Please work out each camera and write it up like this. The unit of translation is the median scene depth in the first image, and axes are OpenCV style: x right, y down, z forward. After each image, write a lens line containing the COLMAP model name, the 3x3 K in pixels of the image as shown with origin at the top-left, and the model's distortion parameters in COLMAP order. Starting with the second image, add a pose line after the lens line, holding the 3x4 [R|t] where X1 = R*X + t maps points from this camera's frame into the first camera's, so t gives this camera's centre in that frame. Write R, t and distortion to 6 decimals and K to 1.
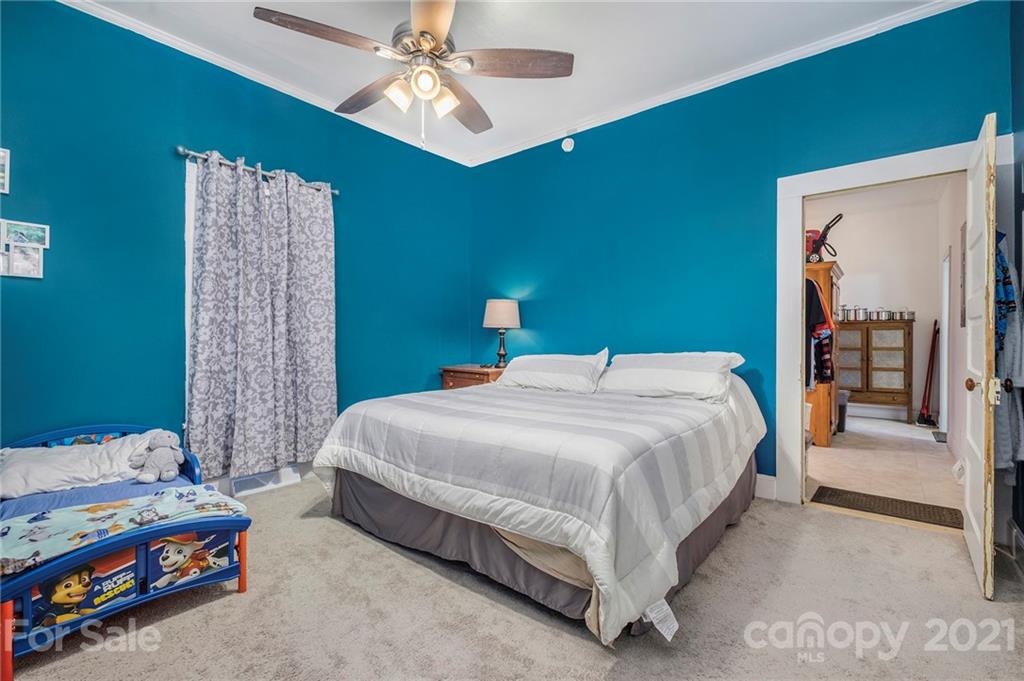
lens RADIAL K [[461.2, 0, 516.1], [0, 461.2, 340.4], [0, 0, 1]] dist [0.000458, -0.000084]
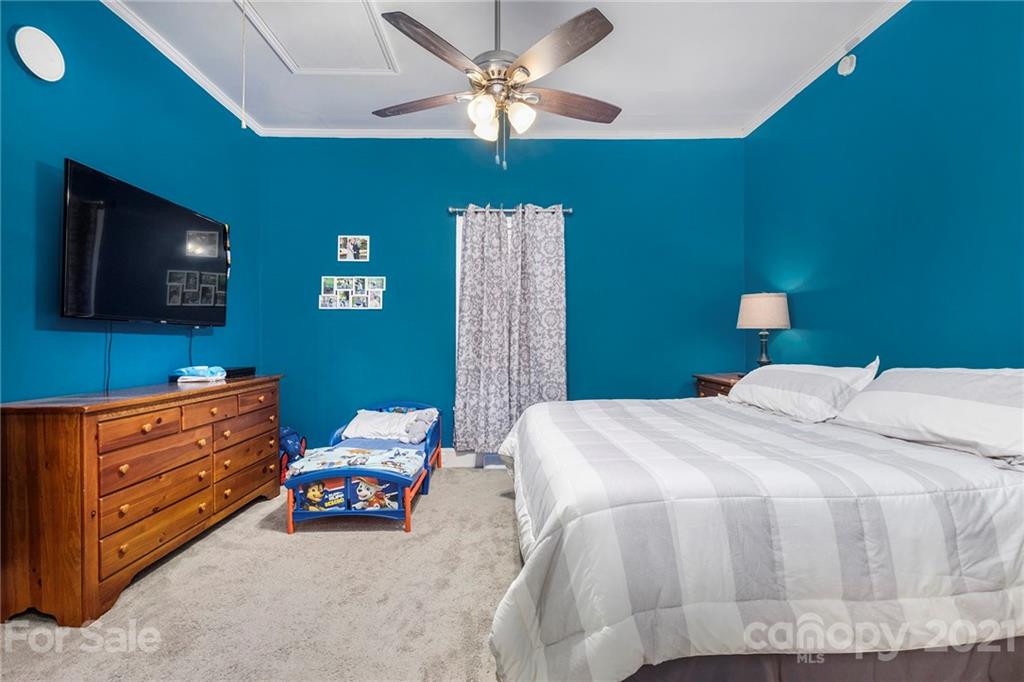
lens RADIAL K [[461.2, 0, 516.1], [0, 461.2, 340.9], [0, 0, 1]] dist [0.000458, -0.000084]
pose [[0.655916, -0.008362, -0.754788, 0.433871], [0.005138, 0.999965, -0.006613, -0.006069], [0.754817, 0.000460, 0.655936, 0.229381]]
